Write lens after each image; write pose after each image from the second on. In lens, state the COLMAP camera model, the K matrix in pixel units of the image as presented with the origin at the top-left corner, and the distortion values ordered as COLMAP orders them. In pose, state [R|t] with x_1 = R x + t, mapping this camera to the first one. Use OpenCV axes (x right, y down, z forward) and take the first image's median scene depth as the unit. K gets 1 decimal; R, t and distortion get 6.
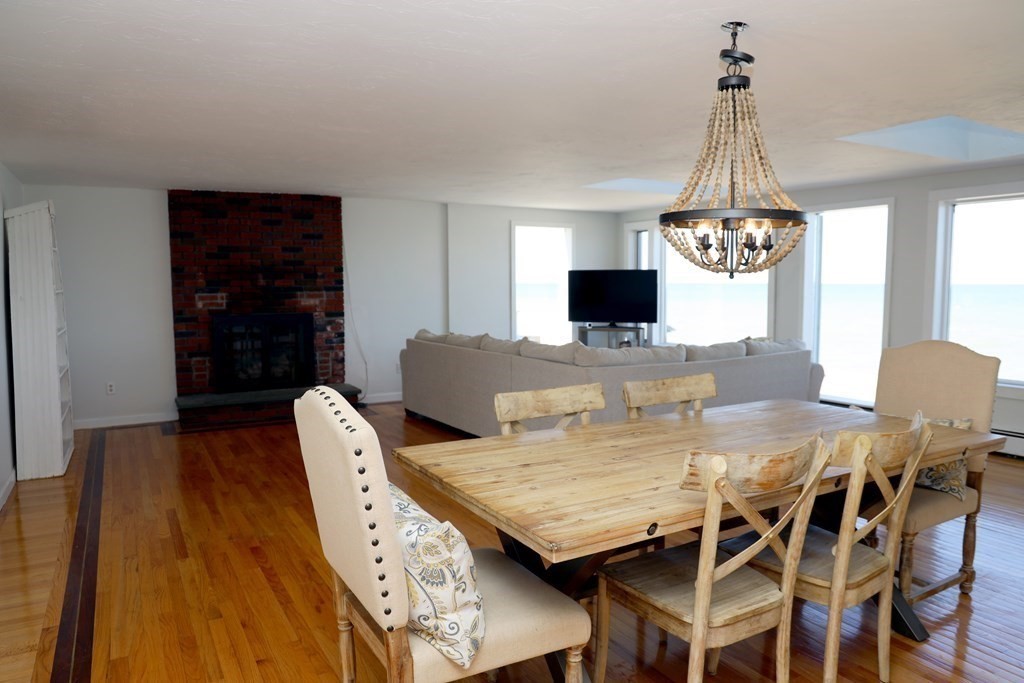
lens RADIAL K [[708.2, 0, 522.9], [0, 708.2, 342.6], [0, 0, 1]] dist [-0.089669, 0.062701]
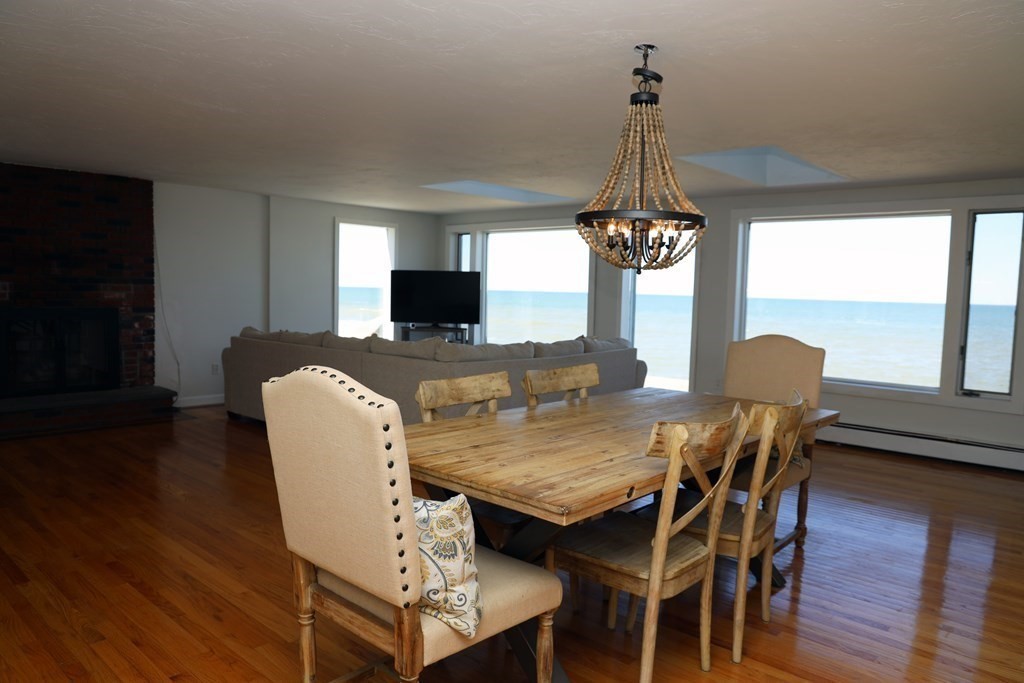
lens RADIAL K [[708.2, 0, 529.1], [0, 708.2, 341.4], [0, 0, 1]] dist [-0.089669, 0.062701]
pose [[0.952087, 0.004438, 0.305795, -0.155252], [-0.001757, 0.999958, -0.009044, 0.019008], [-0.305823, 0.008073, 0.952054, -0.005584]]
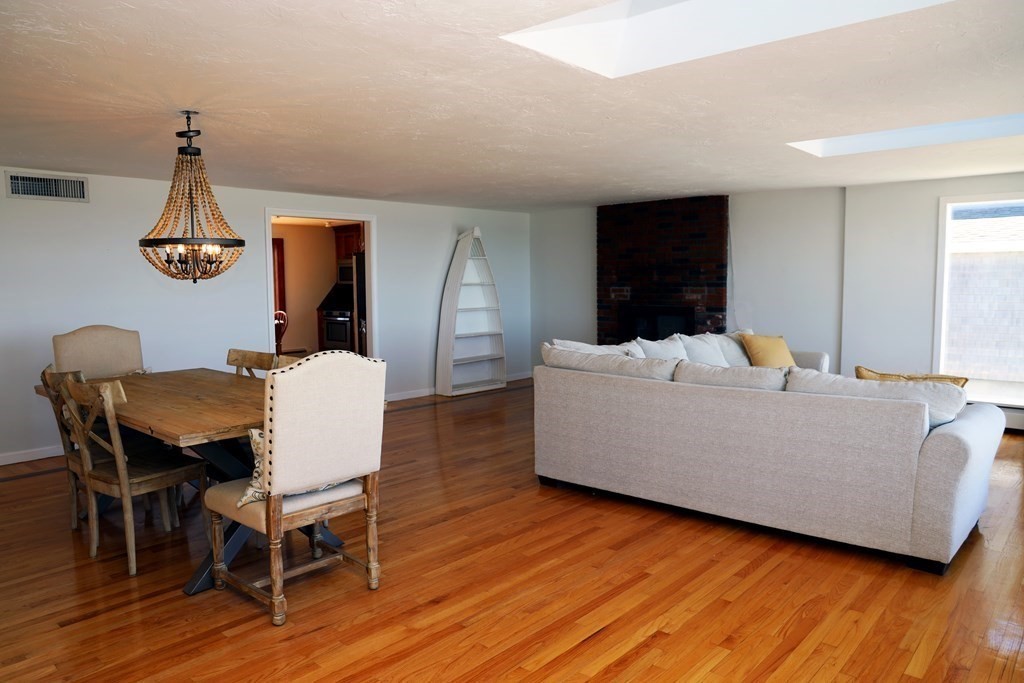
lens RADIAL K [[708.2, 0, 503.9], [0, 708.2, 342.4], [0, 0, 1]] dist [-0.089669, 0.062701]
pose [[0.314660, 0.087266, -0.945184, 1.436739], [-0.075898, 0.994890, 0.066589, -0.085179], [0.946165, 0.050785, 0.319675, 0.864230]]
